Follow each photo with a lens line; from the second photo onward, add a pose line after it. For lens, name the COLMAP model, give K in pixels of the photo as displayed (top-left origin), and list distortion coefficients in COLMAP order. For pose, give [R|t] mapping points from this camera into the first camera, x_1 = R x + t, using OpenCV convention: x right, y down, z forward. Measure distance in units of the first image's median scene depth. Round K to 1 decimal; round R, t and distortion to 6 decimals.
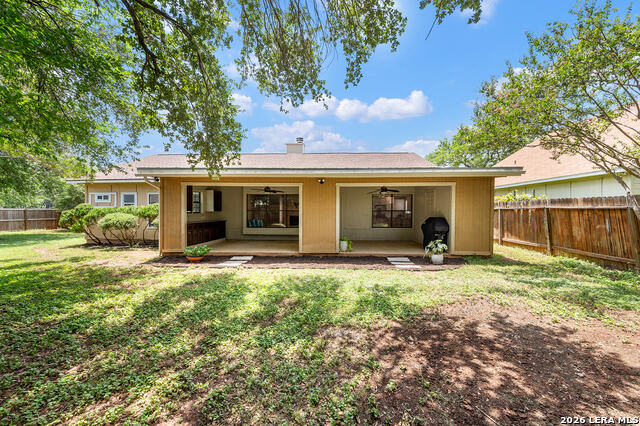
lens RADIAL K [[252.0, 0, 319.9], [0, 252.0, 212.7], [0, 0, 1]] dist [-0.001930, -0.000302]
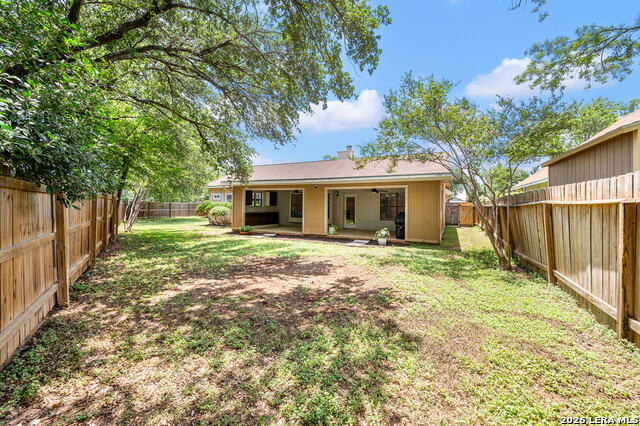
lens RADIAL K [[252.0, 0, 321.3], [0, 252.0, 208.5], [0, 0, 1]] dist [-0.001930, -0.000302]
pose [[0.916050, 0.013570, -0.400835, 0.633903], [-0.012173, 0.999908, 0.006031, -0.003502], [0.400880, -0.000645, 0.916130, -0.356252]]
